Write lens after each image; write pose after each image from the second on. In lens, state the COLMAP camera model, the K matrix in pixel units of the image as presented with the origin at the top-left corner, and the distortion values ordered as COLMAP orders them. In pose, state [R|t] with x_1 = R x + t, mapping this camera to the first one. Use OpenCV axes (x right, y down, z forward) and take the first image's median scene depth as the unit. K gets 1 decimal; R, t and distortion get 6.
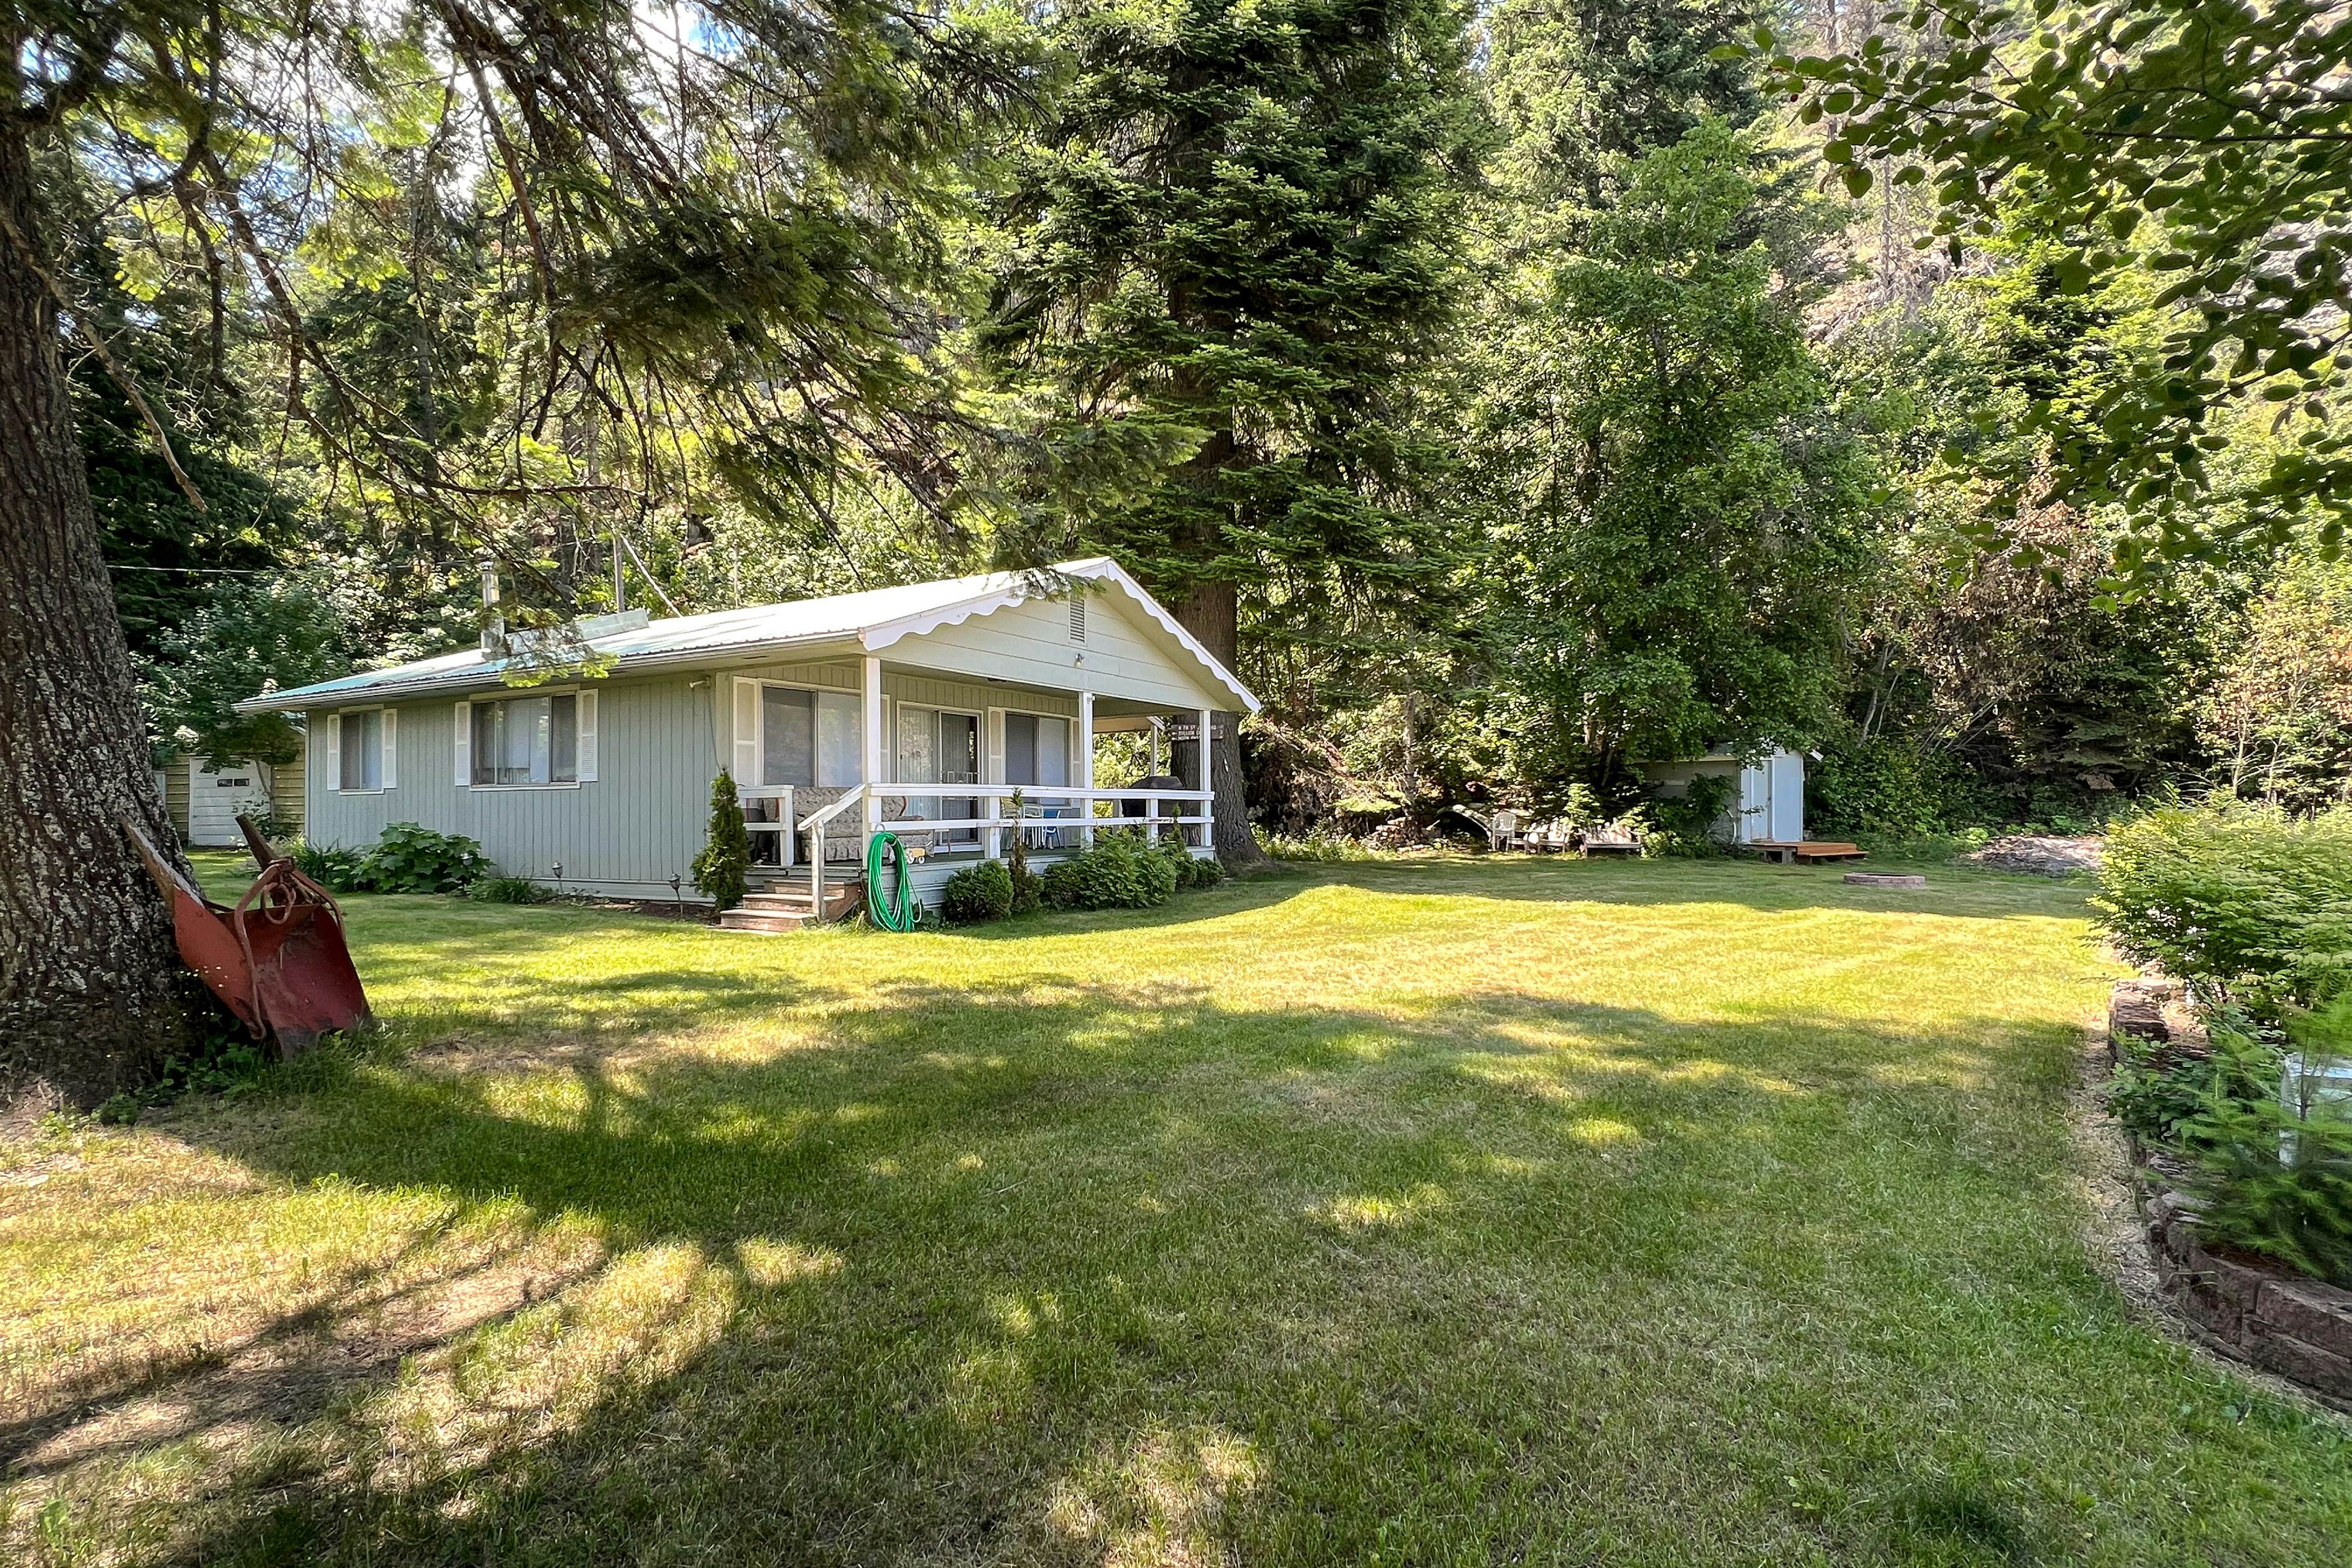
lens RADIAL K [[1370.0, 0, 1158.1], [0, 1370.0, 781.3], [0, 0, 1]] dist [-0.009623, 0.004400]
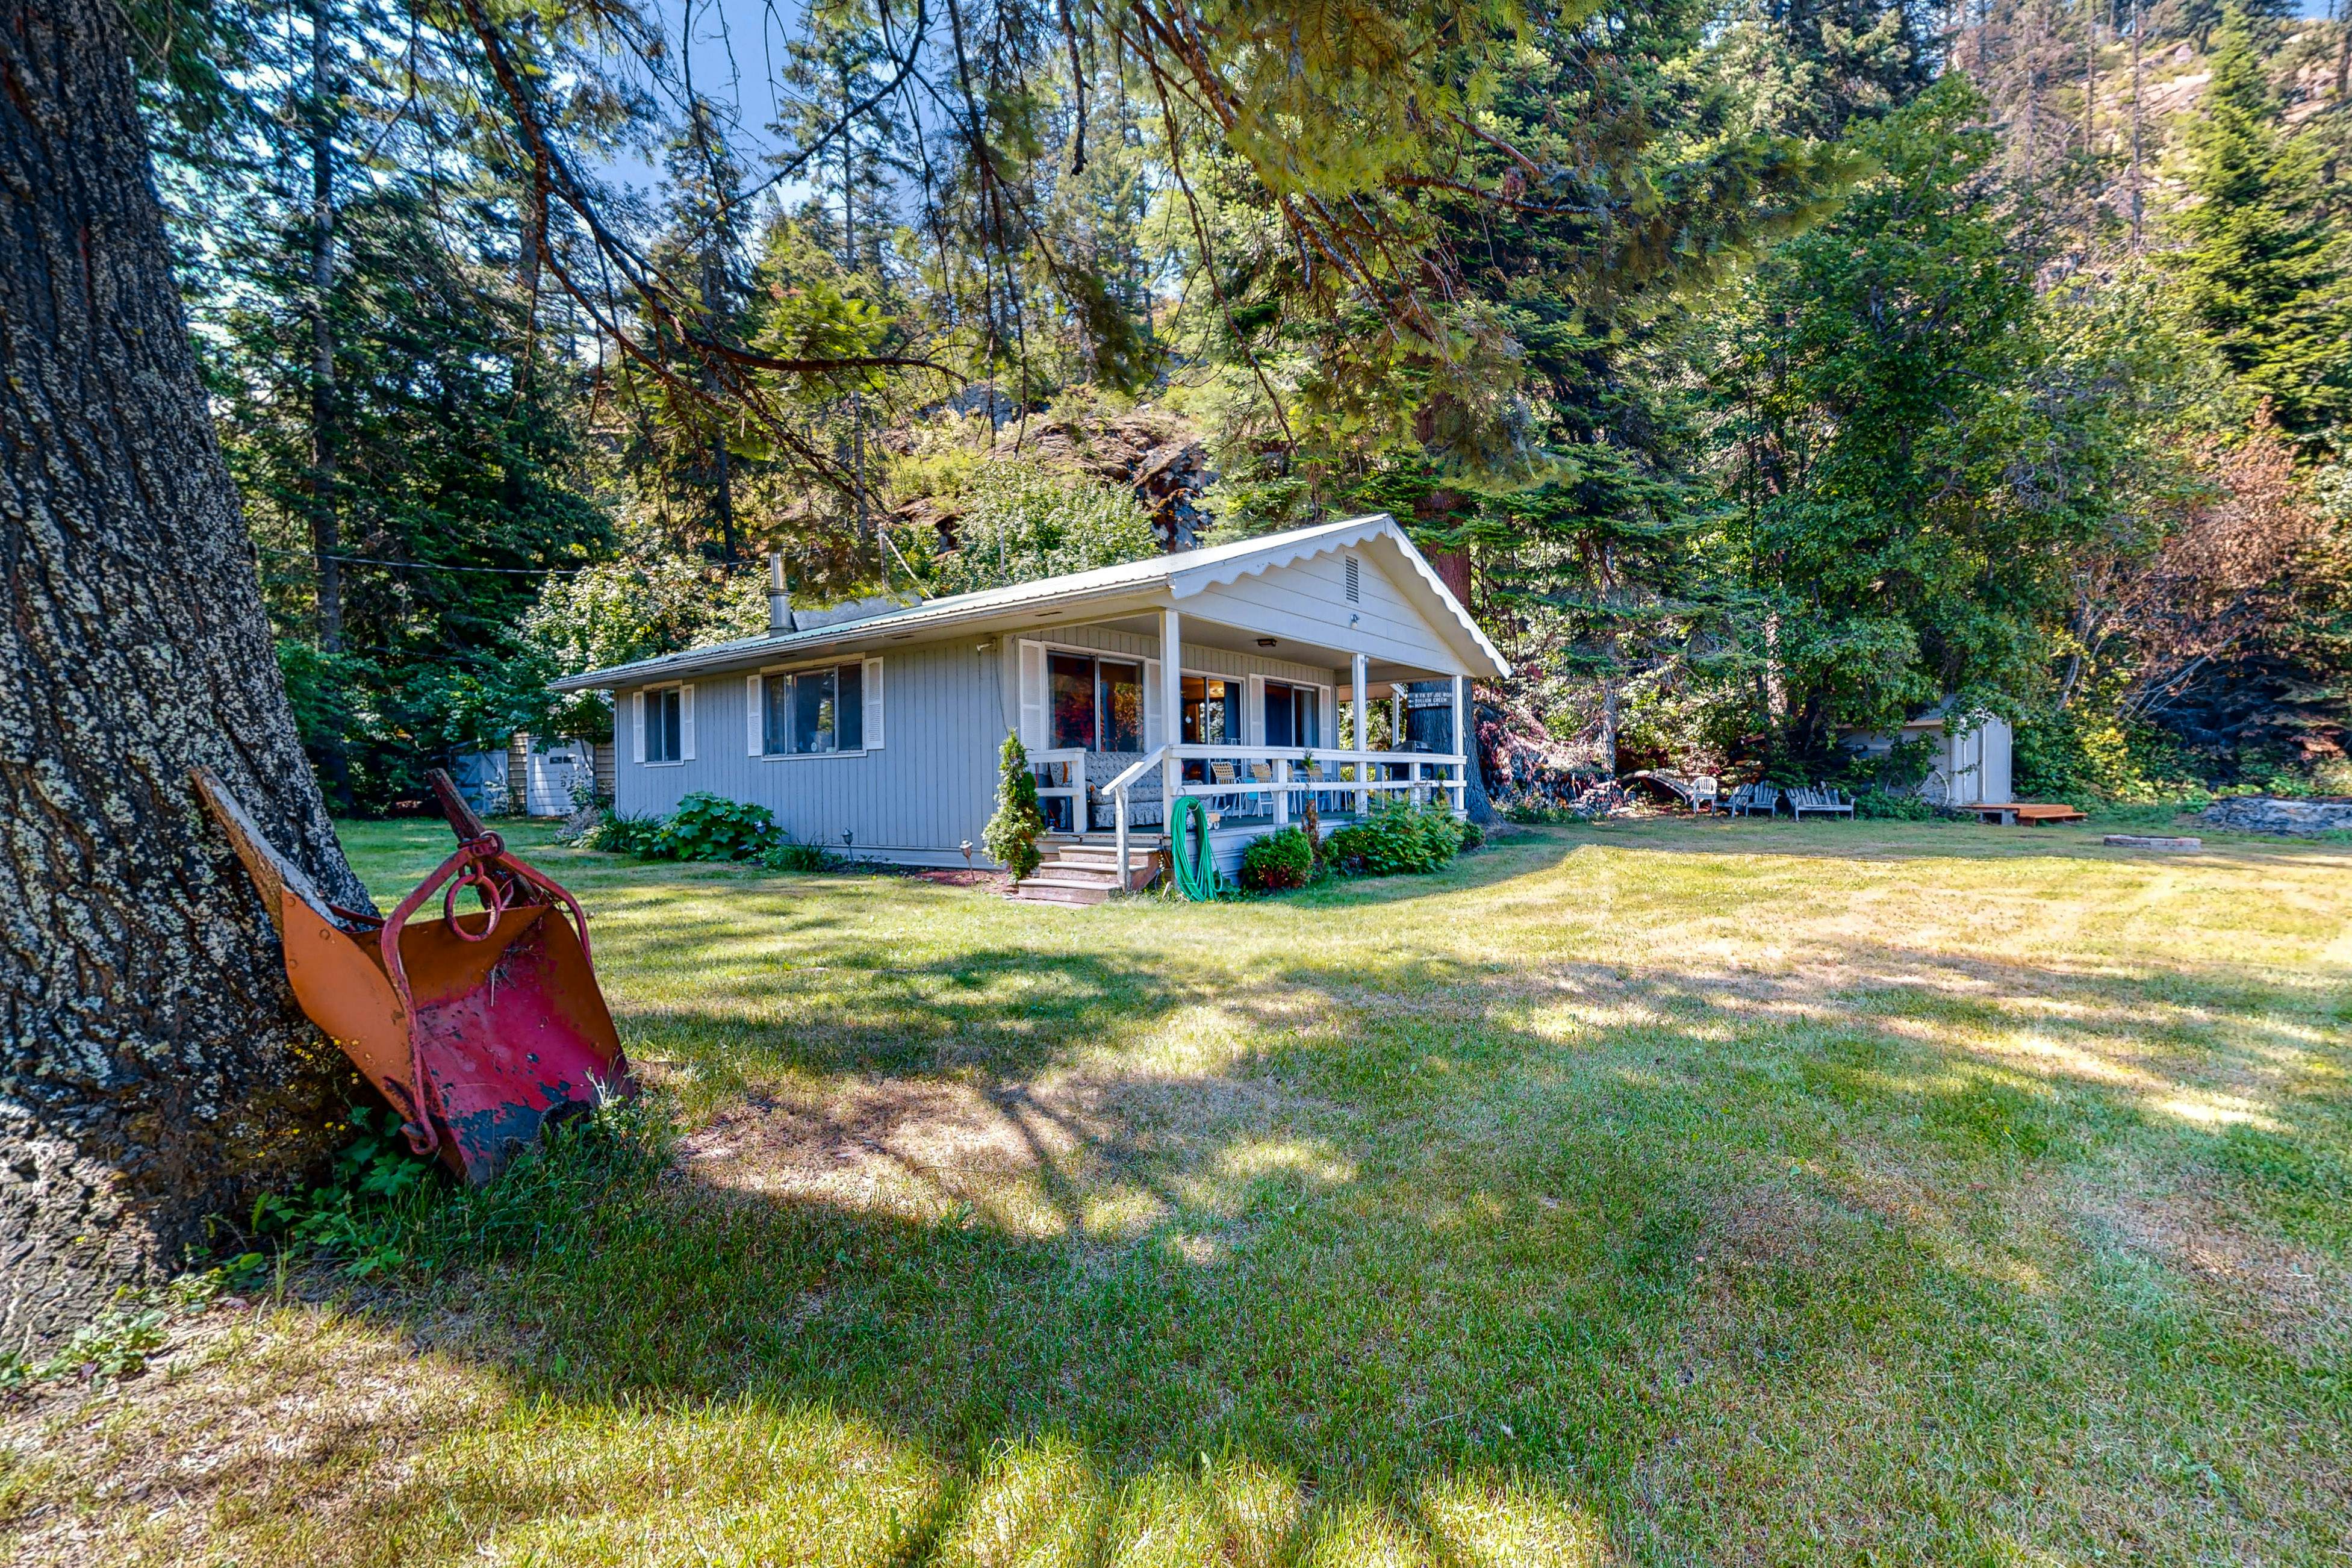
lens RADIAL K [[1100.4, 0, 1196.4], [0, 1100.4, 789.5], [0, 0, 1]] dist [-0.003540, -0.000892]
pose [[0.996005, -0.006118, -0.089083, -0.115768], [0.008620, 0.999578, 0.027725, 0.010380], [0.088876, -0.028382, 0.995638, 0.225968]]
